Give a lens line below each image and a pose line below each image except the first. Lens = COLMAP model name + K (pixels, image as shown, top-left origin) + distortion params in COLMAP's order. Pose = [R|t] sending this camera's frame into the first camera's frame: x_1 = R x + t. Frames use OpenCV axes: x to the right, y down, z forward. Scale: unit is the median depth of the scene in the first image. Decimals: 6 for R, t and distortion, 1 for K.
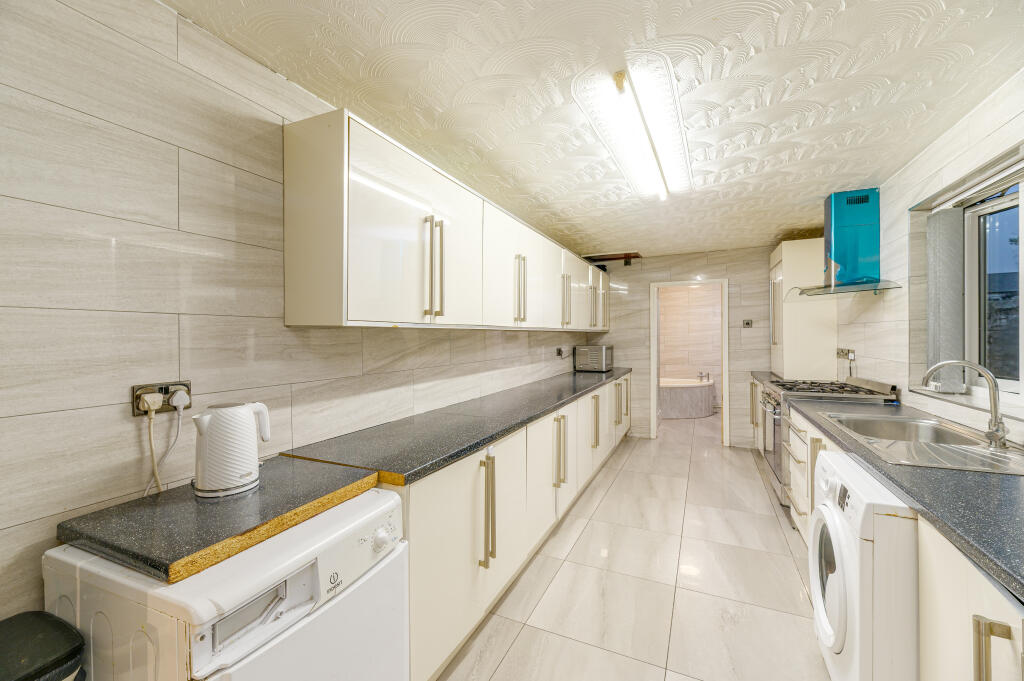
lens RADIAL K [[406.6, 0, 502.6], [0, 406.6, 338.3], [0, 0, 1]] dist [0.002581, 0.000549]
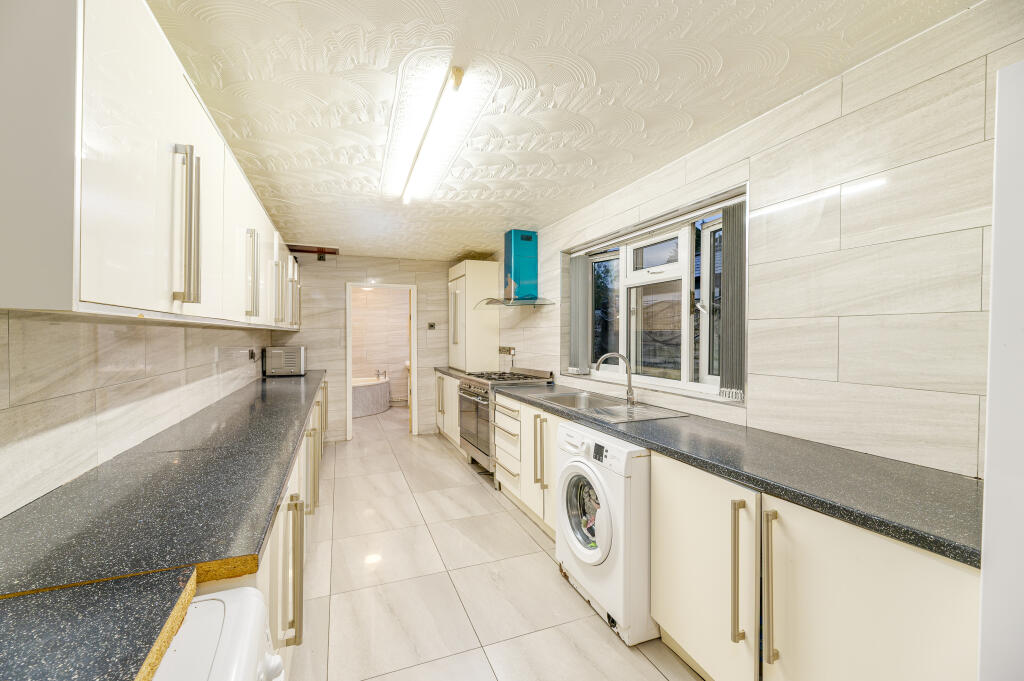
lens RADIAL K [[406.6, 0, 486.7], [0, 406.6, 341.8], [0, 0, 1]] dist [0.002581, 0.000549]
pose [[0.697758, -0.001987, 0.716331, -0.201833], [-0.004060, 0.999969, 0.006729, 0.000801], [-0.716322, -0.007604, 0.697729, 0.140853]]
